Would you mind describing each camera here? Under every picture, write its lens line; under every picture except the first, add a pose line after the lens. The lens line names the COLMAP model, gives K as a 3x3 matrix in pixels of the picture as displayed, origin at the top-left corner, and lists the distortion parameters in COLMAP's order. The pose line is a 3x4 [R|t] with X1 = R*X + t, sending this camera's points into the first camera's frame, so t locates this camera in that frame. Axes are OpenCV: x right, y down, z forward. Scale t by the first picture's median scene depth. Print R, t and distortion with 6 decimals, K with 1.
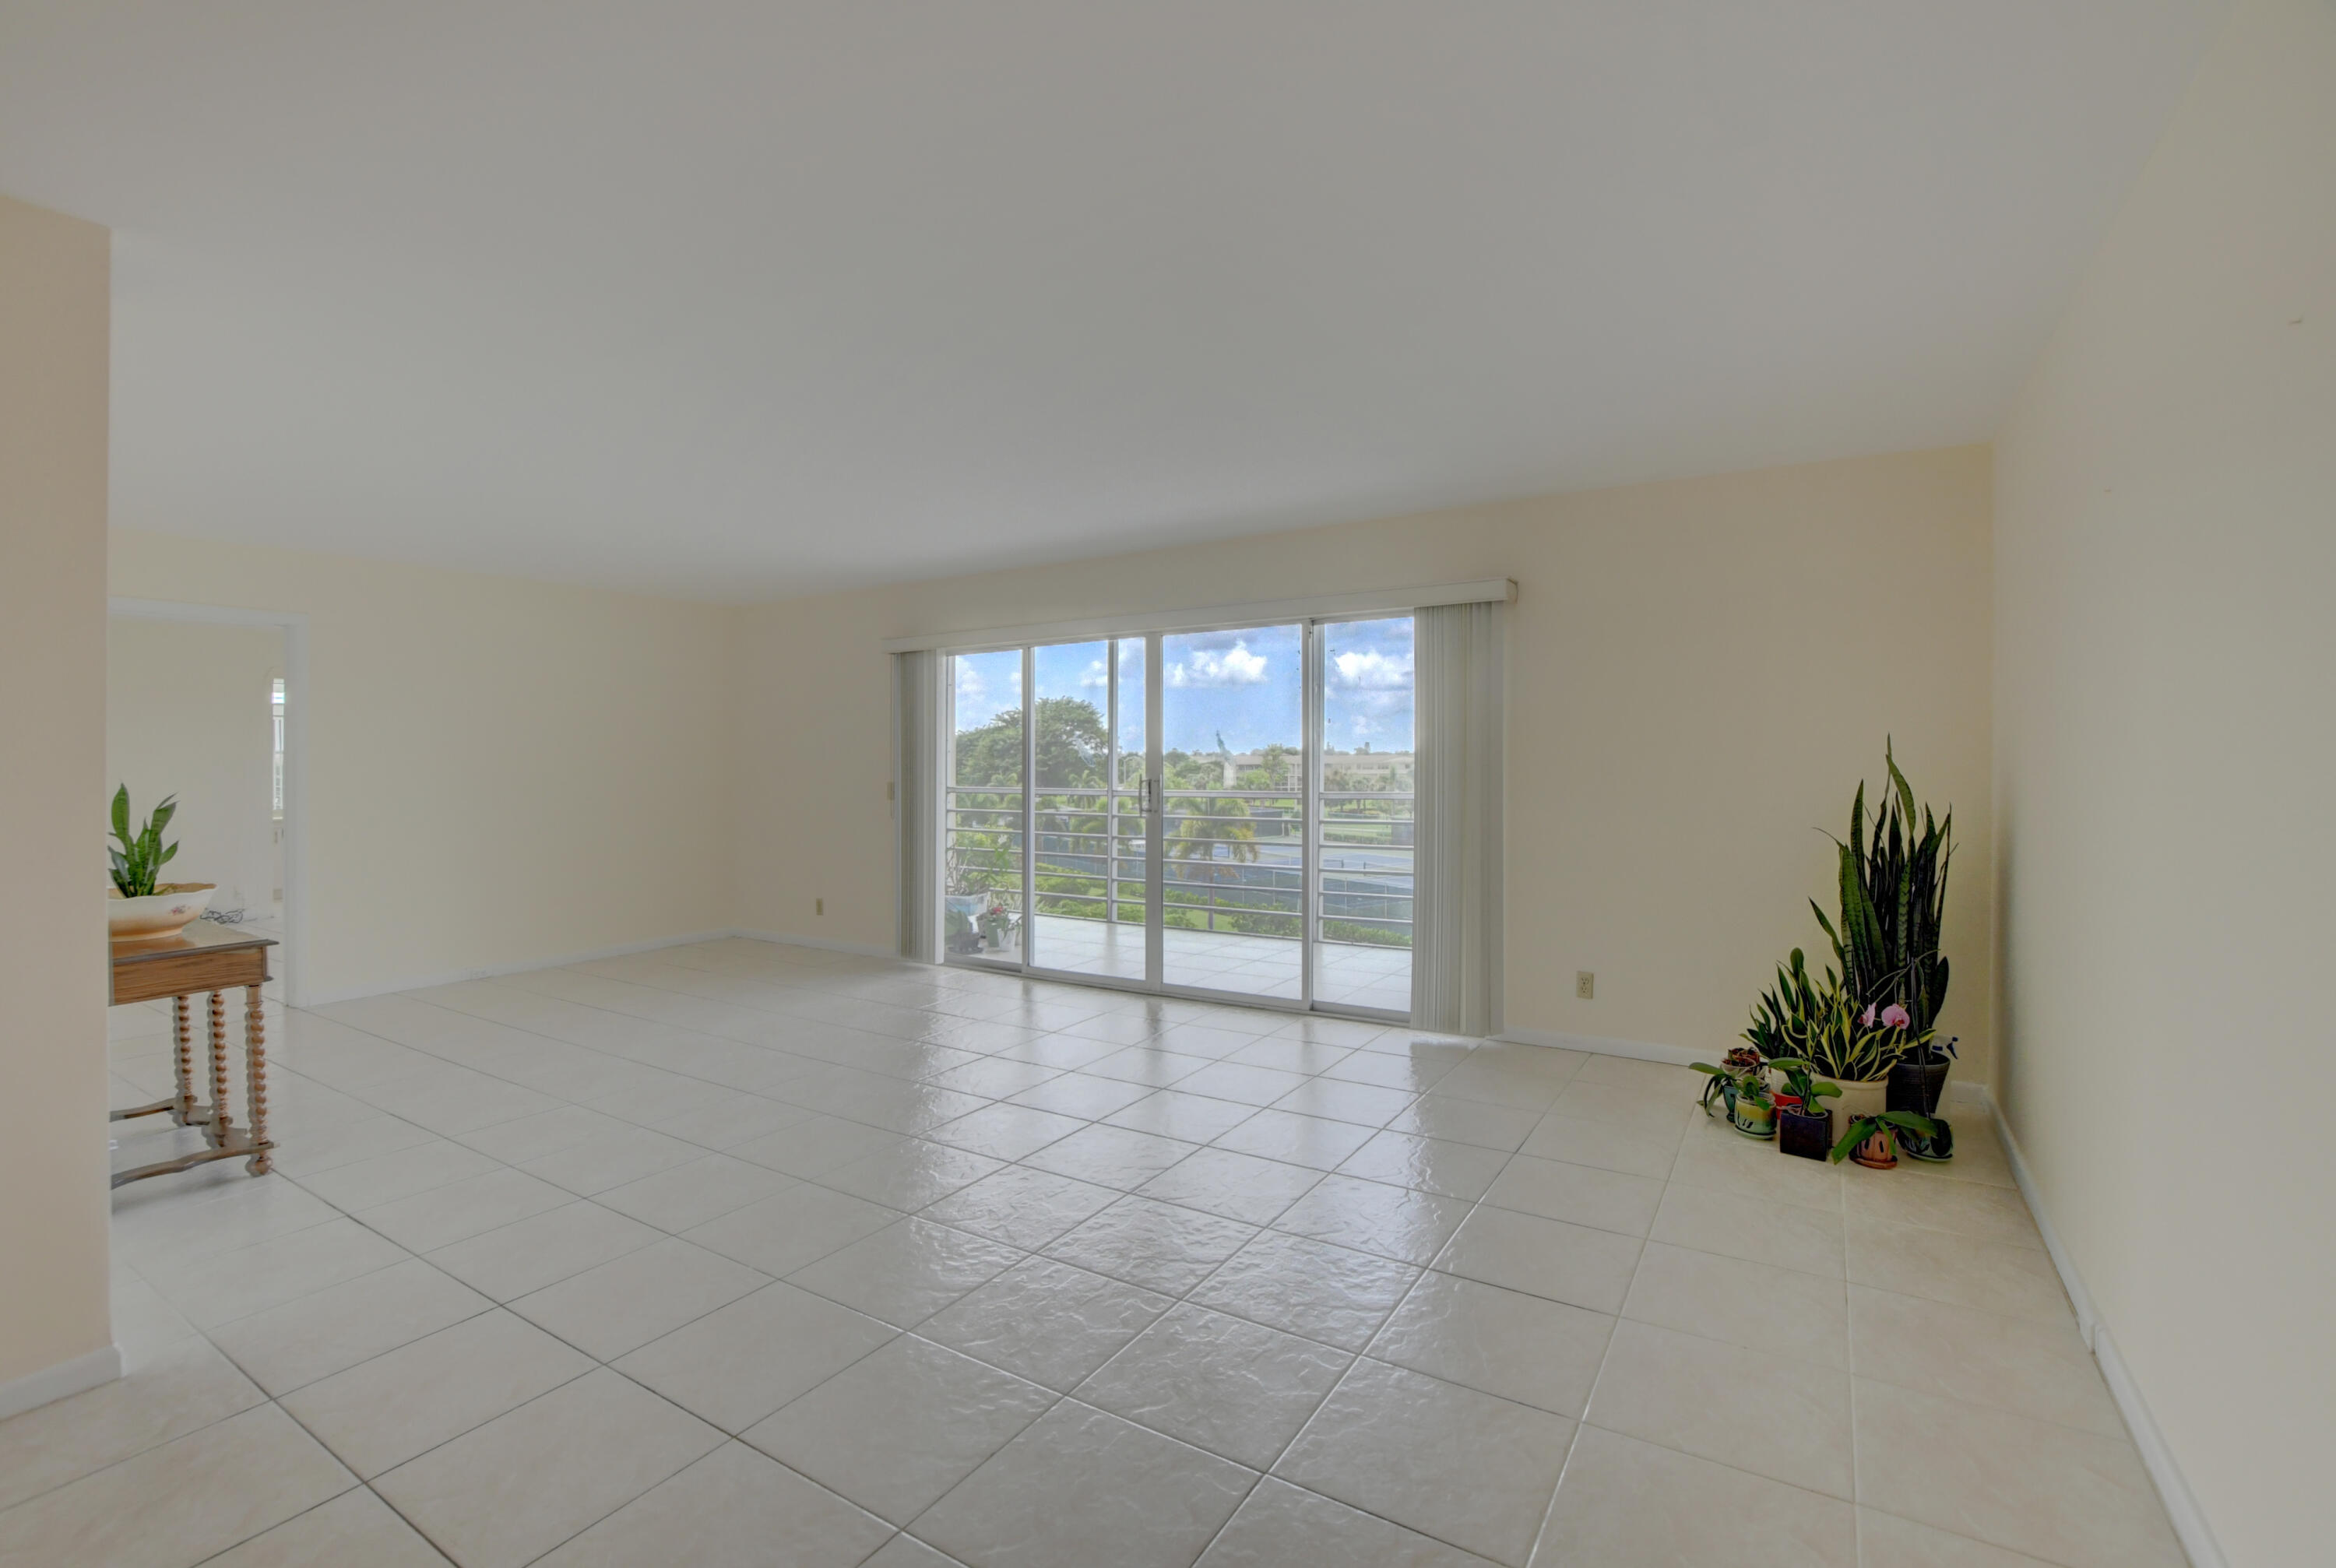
lens RADIAL K [[1055.3, 0, 1166.8], [0, 1055.3, 764.3], [0, 0, 1]] dist [-0.019202, -0.000155]
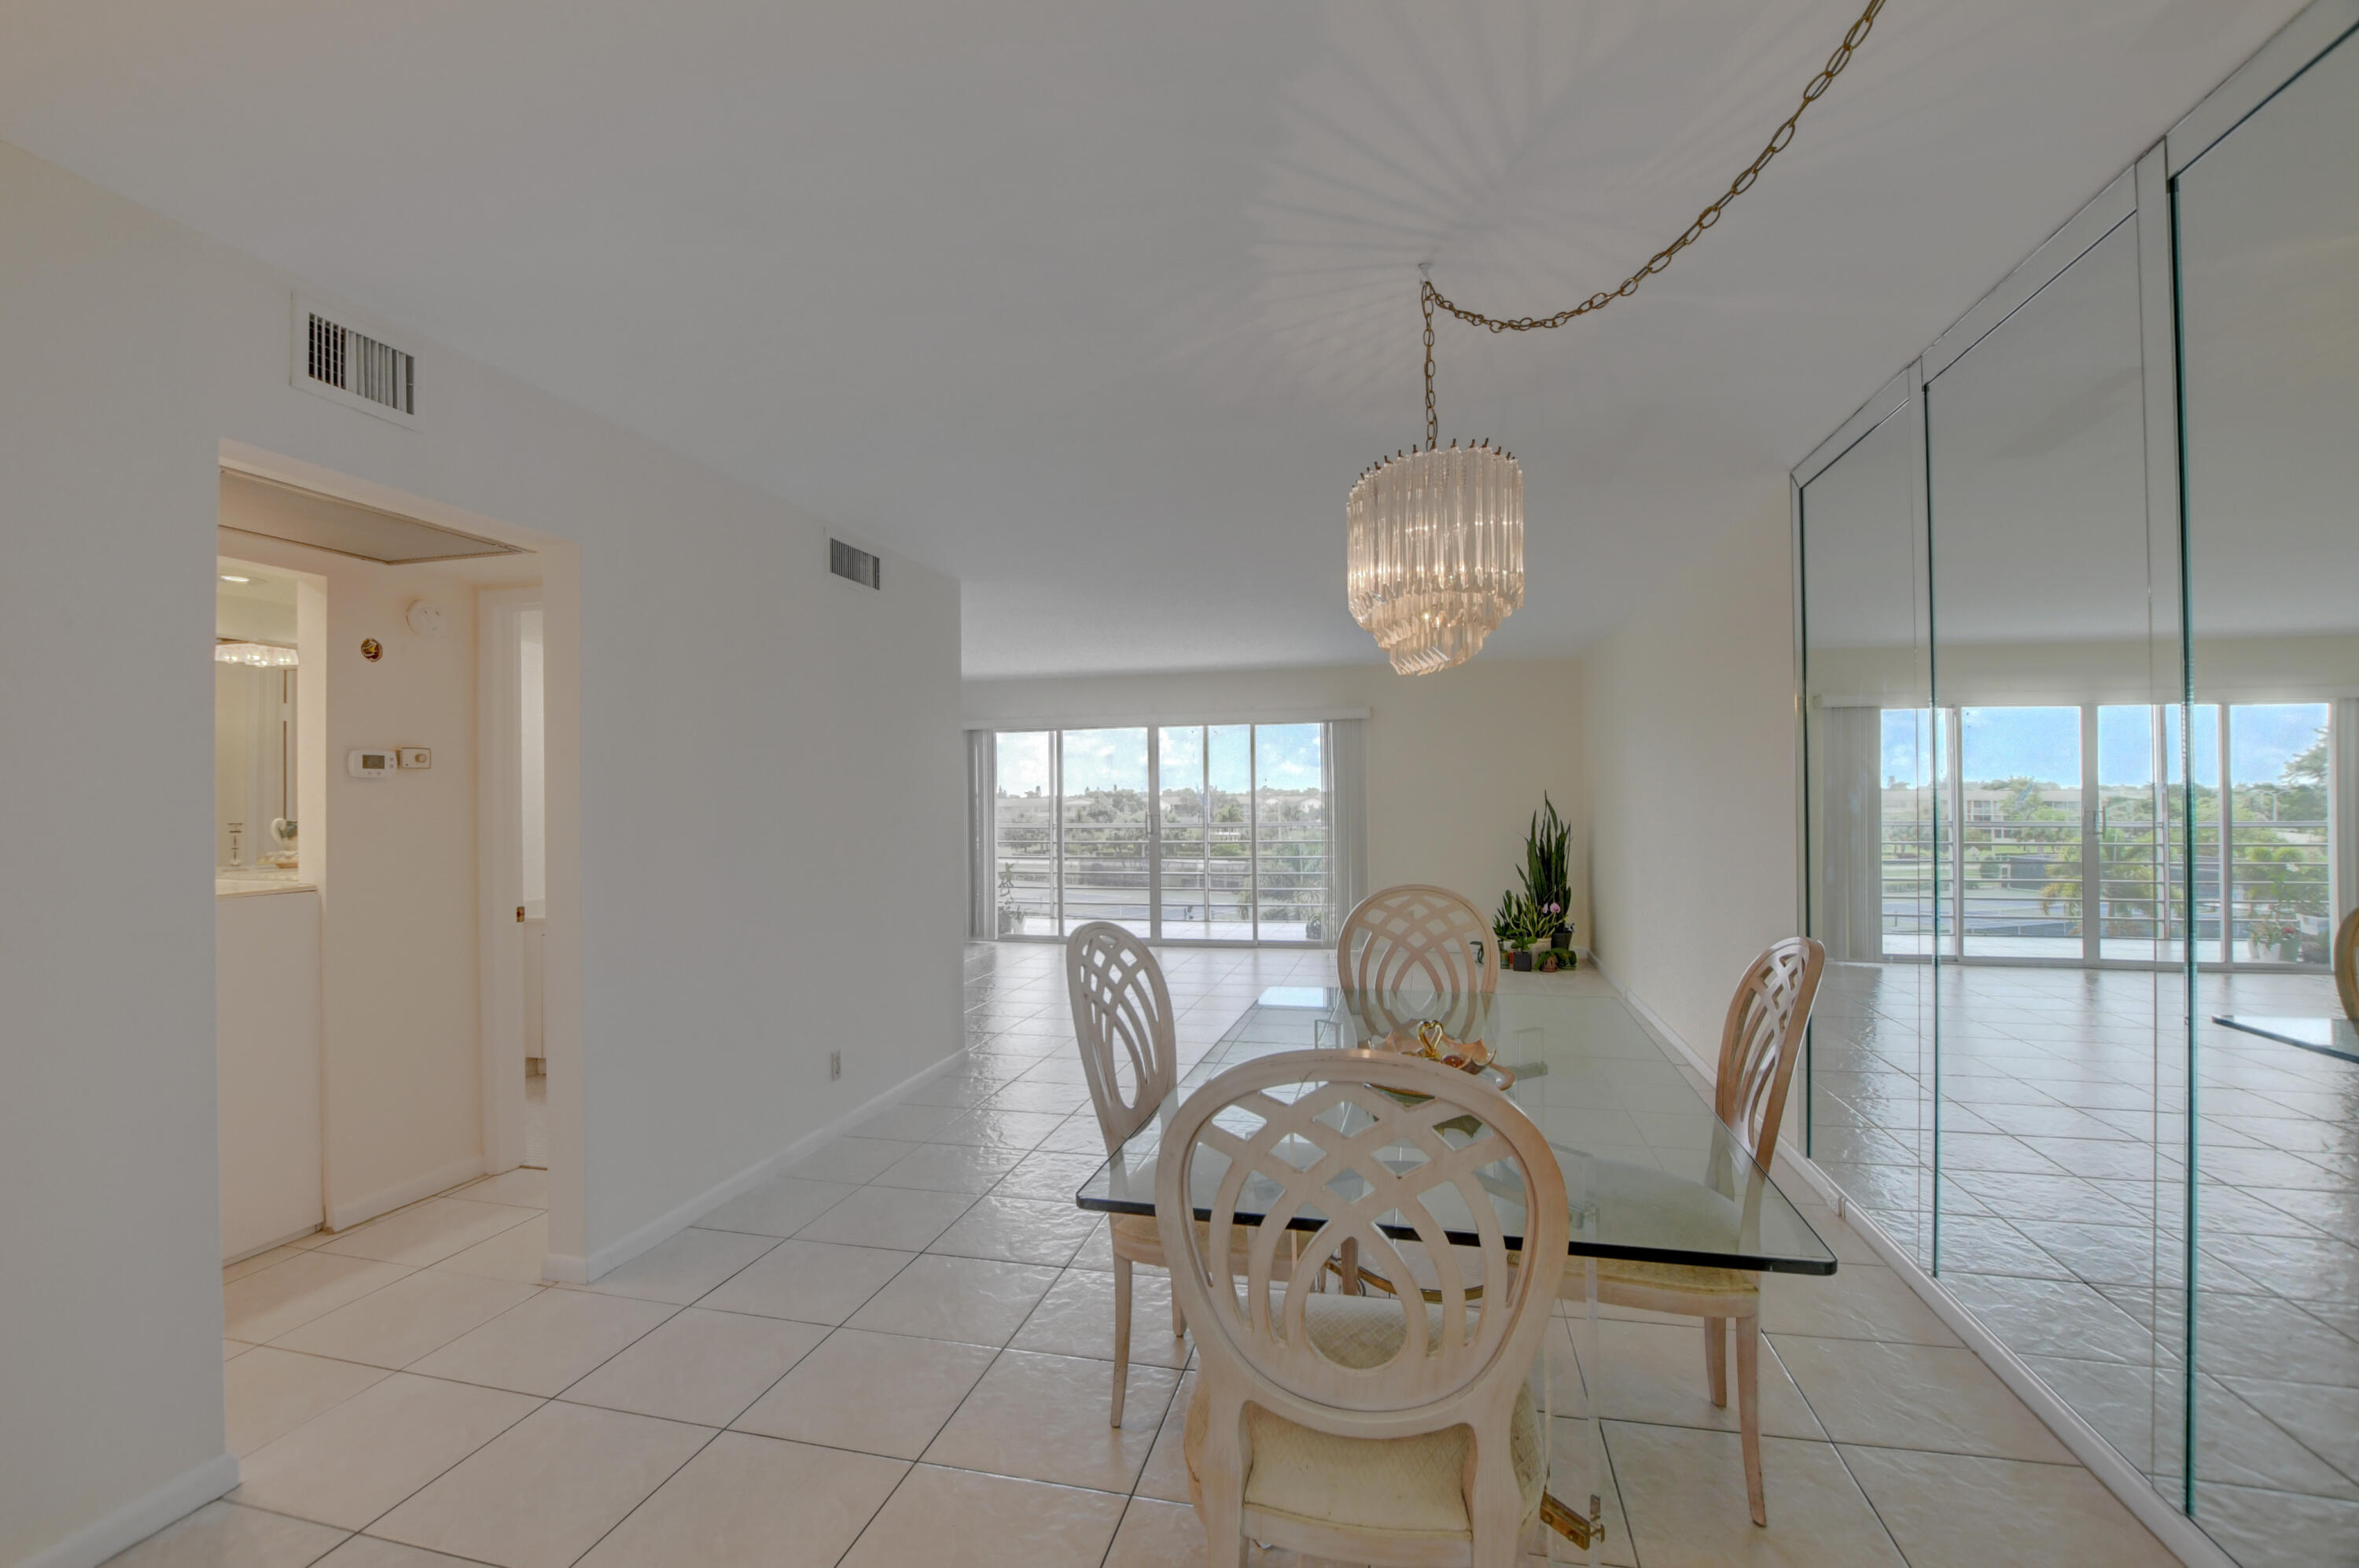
lens RADIAL K [[1058.8, 0, 1155.5], [0, 1058.8, 787.0], [0, 0, 1]] dist [-0.017567, 0.000034]
pose [[0.949416, 0.002244, 0.314014, -0.854546], [0.003759, 0.999822, -0.018509, 0.003767], [-0.314000, 0.018753, 0.949238, -0.931616]]
